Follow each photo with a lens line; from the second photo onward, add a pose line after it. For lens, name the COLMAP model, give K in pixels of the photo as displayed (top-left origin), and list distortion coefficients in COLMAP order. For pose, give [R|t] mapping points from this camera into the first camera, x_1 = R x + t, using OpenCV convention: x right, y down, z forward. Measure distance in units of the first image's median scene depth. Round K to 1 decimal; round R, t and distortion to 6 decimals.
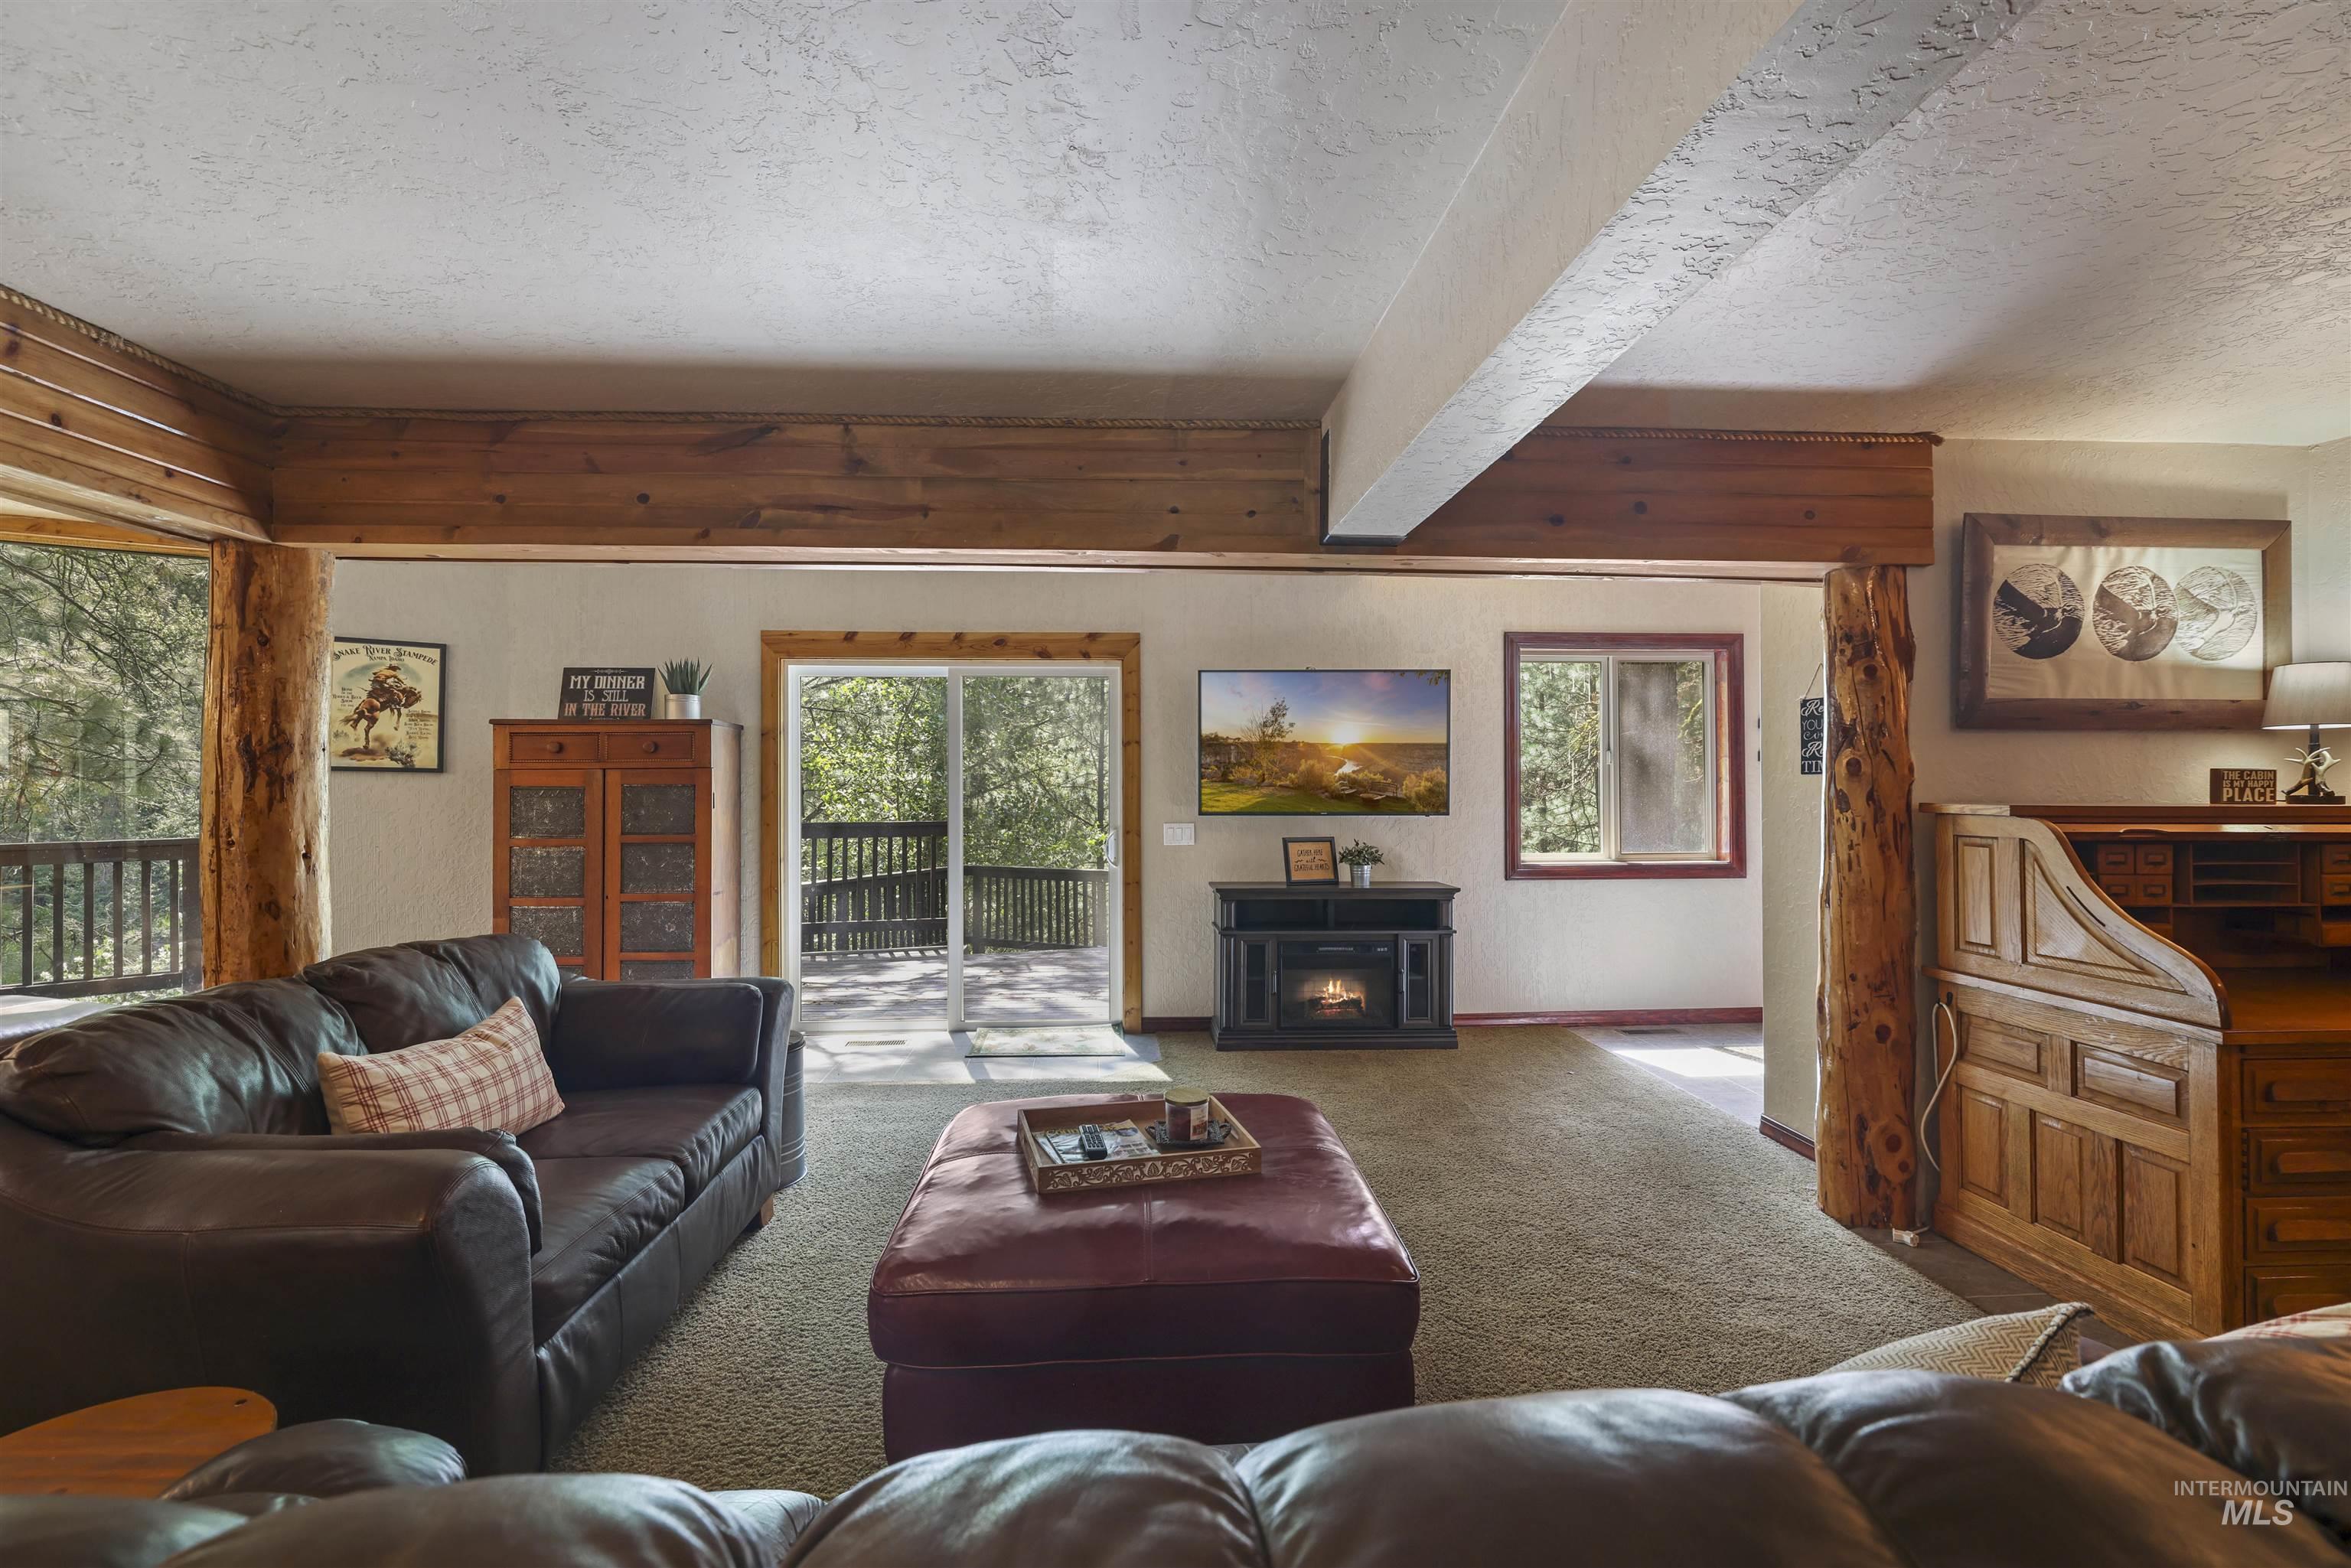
lens RADIAL K [[1040.5, 0, 1169.3], [0, 1040.5, 779.6], [0, 0, 1]] dist [-0.009691, 0.007841]
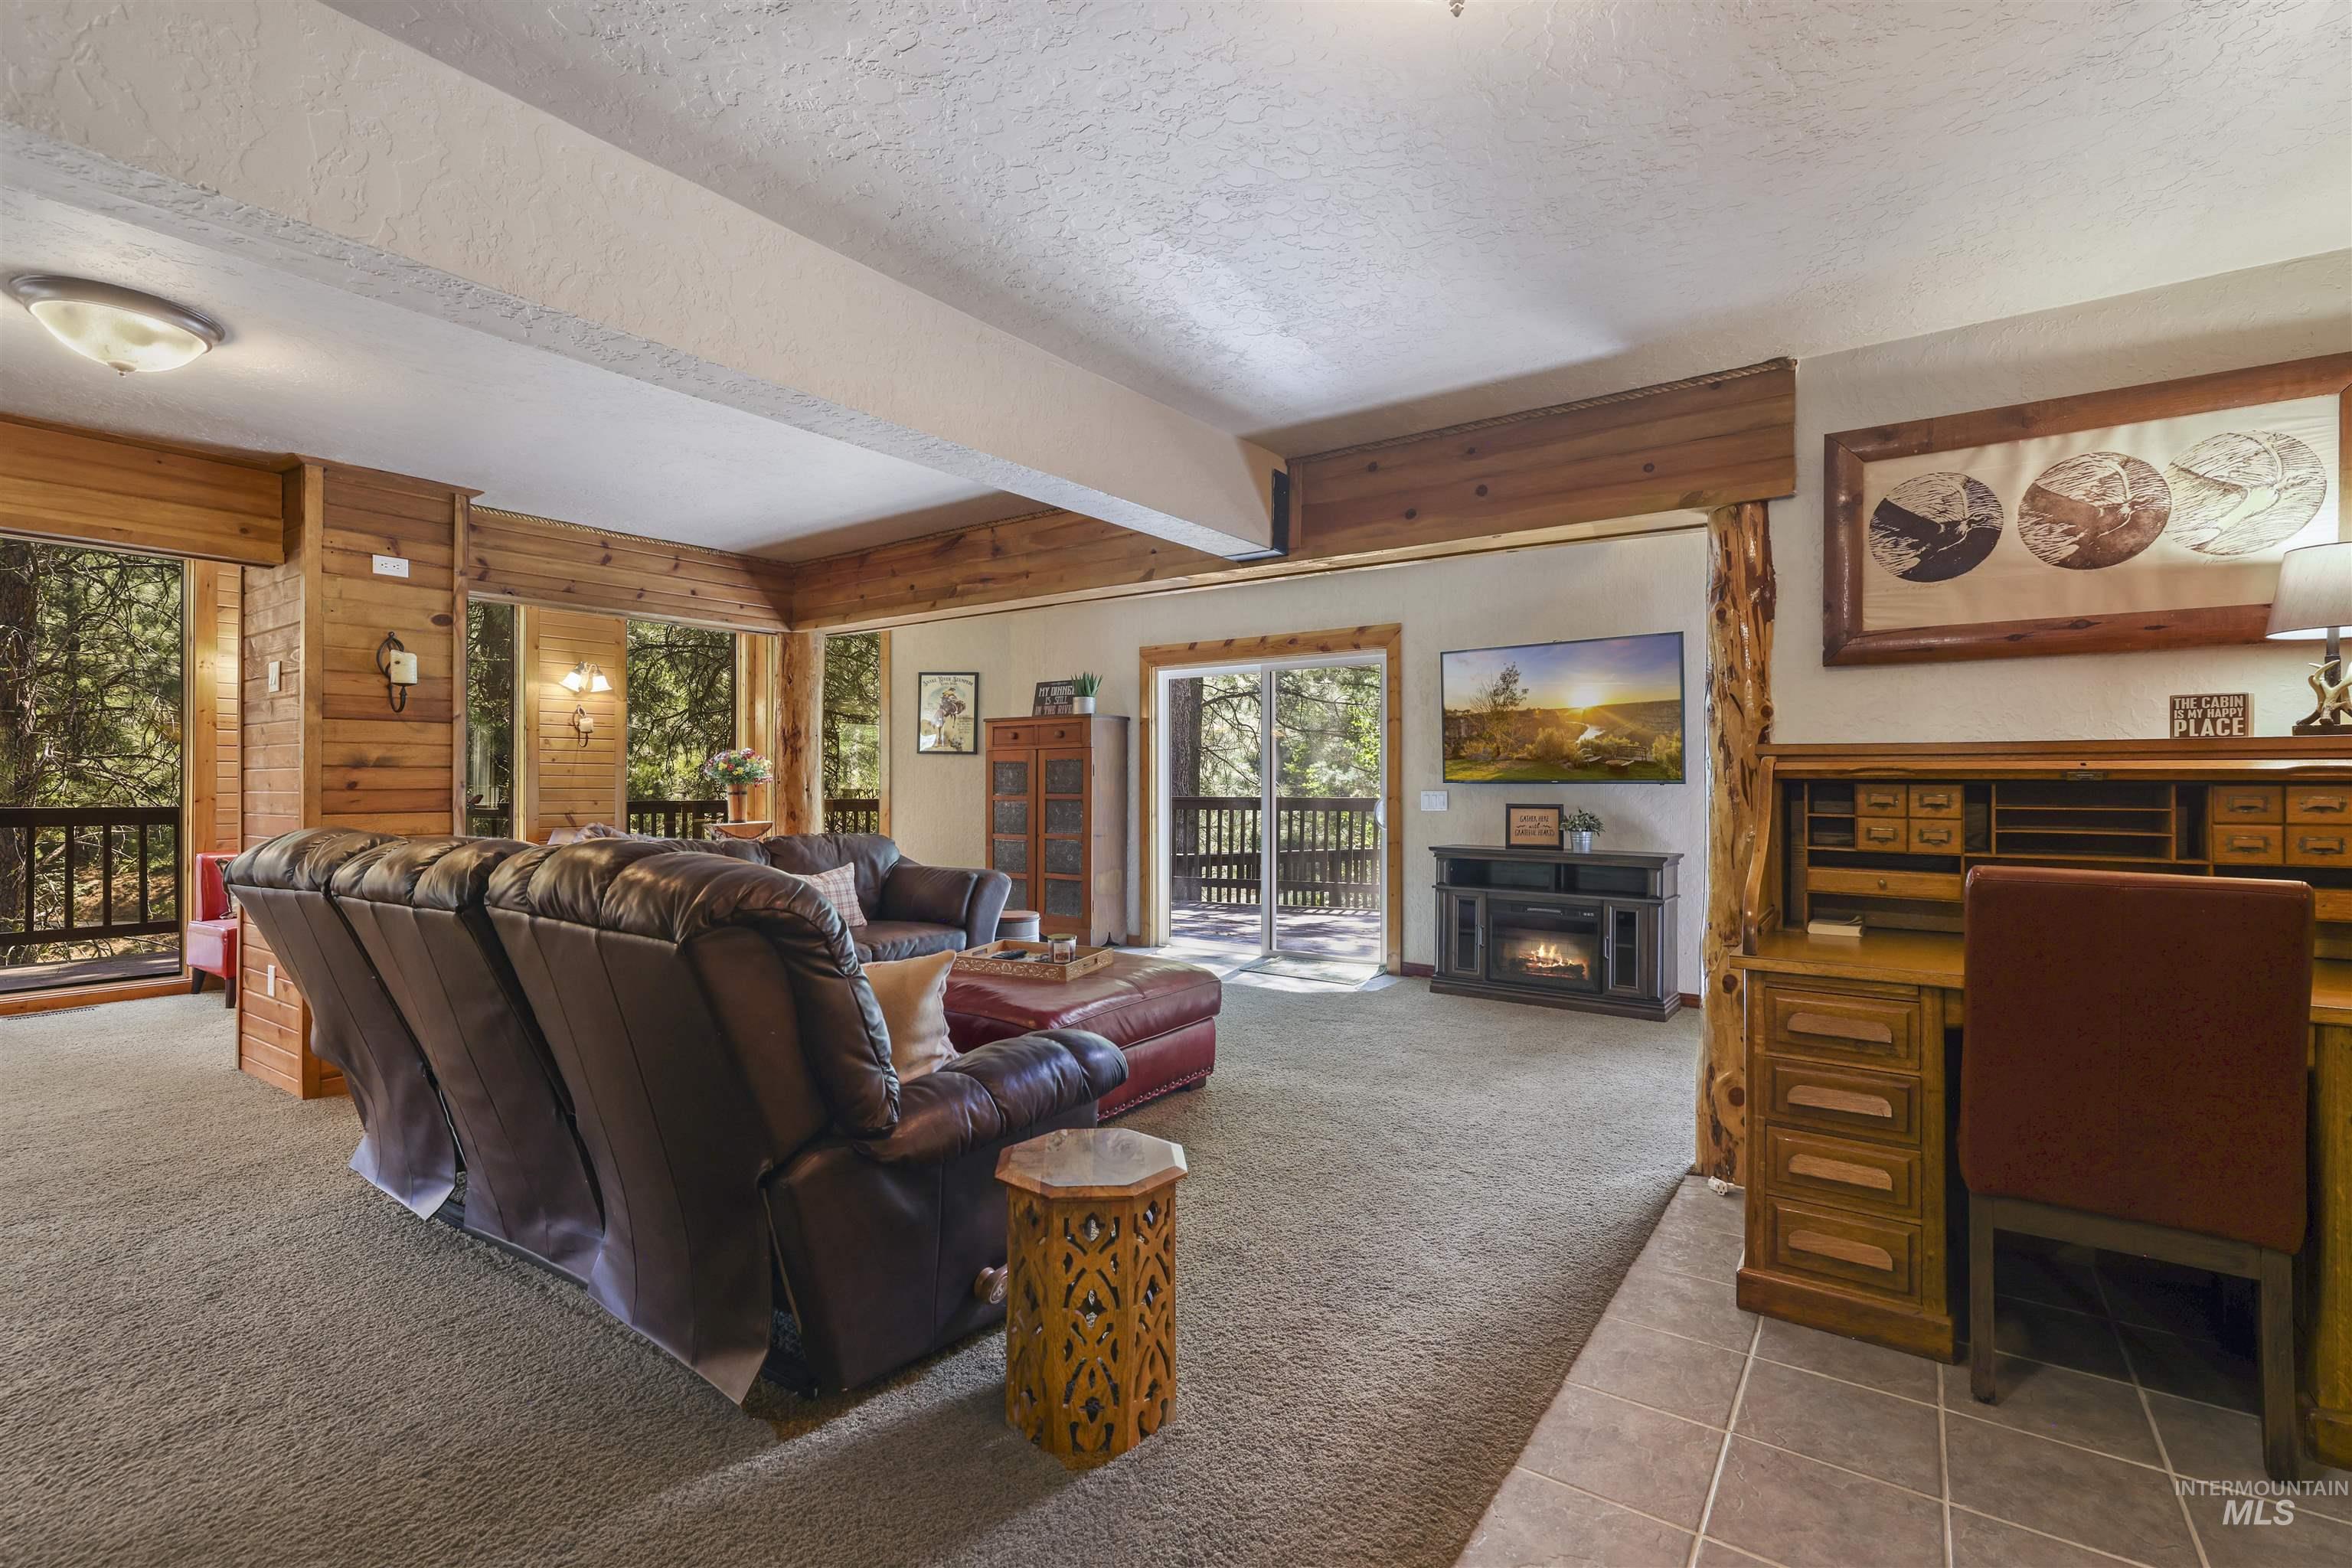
lens RADIAL K [[1052.3, 0, 1131.8], [0, 1052.3, 779.1], [0, 0, 1]] dist [0.000132, 0.000748]
pose [[0.765677, 0.000423, -0.643225, 0.881878], [0.001320, 0.999997, 0.002228, 0.048088], [0.643224, -0.002555, 0.765674, -0.121056]]
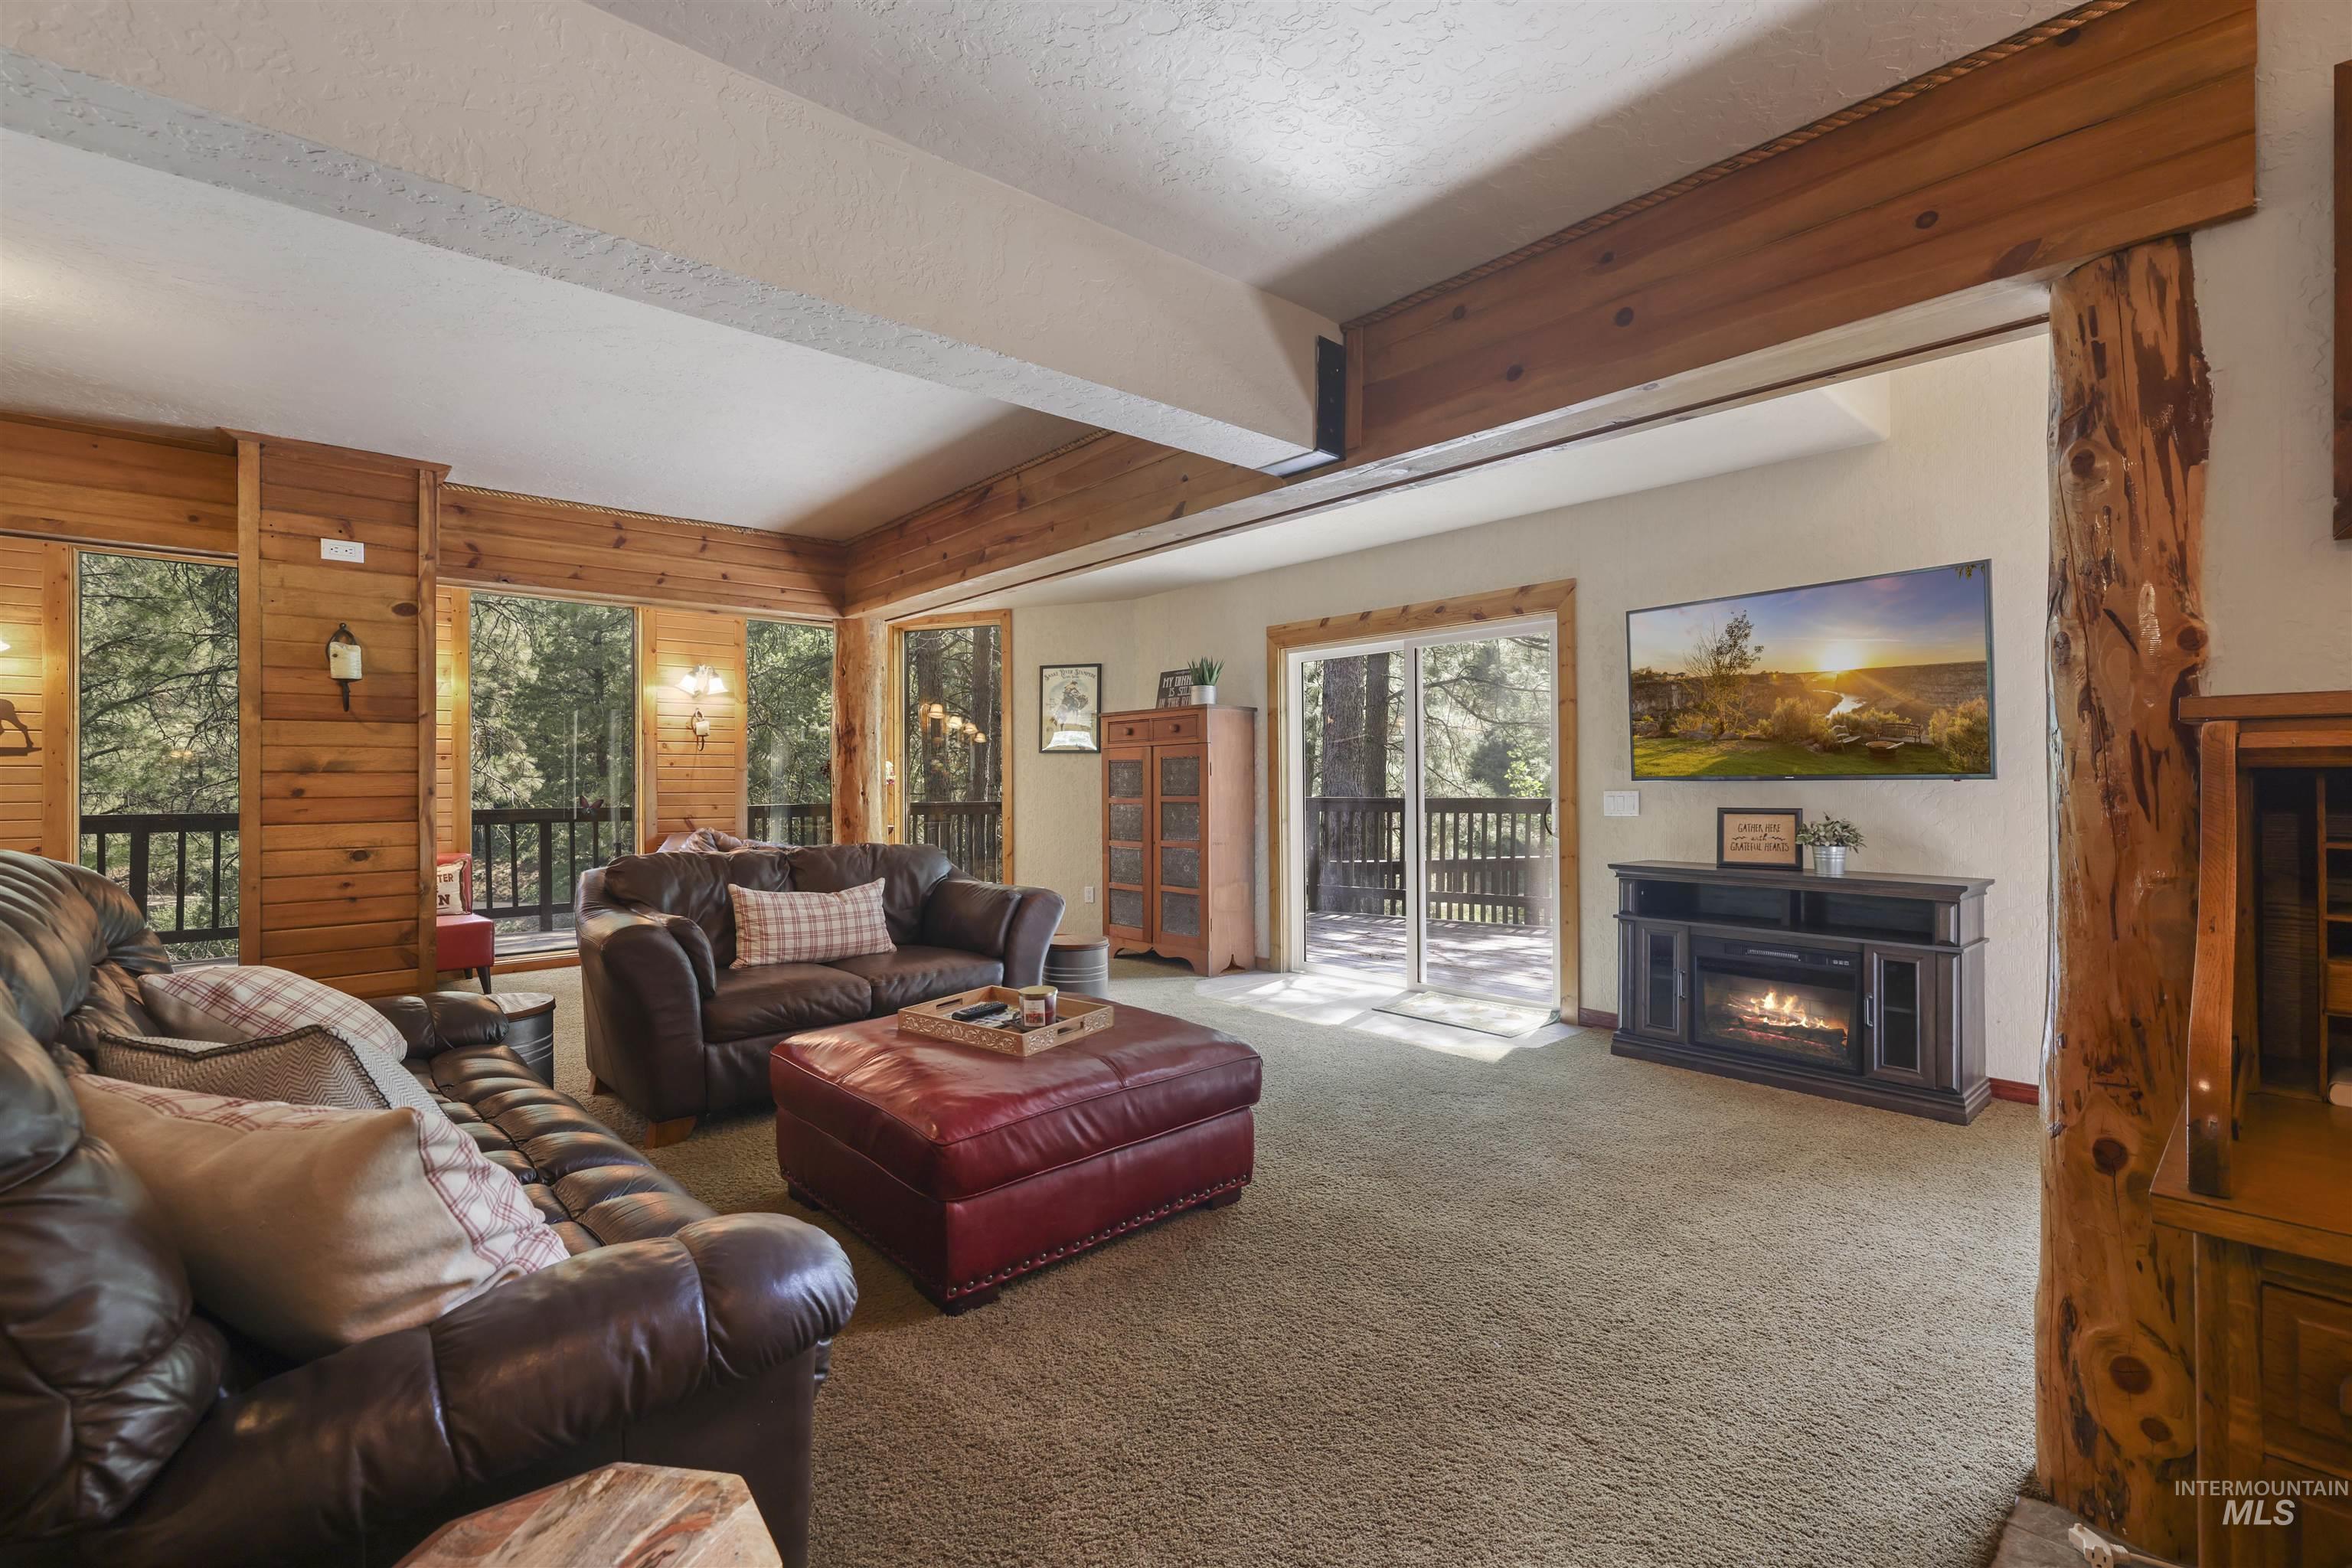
lens RADIAL K [[1016.7, 0, 1134.7], [0, 1016.7, 778.6], [0, 0, 1]] dist [-0.002318, 0.003896]
pose [[0.612179, -0.005544, -0.790700, 0.782167], [0.009986, 0.999950, 0.000720, 0.049892], [0.790656, -0.008337, 0.612203, 0.299373]]
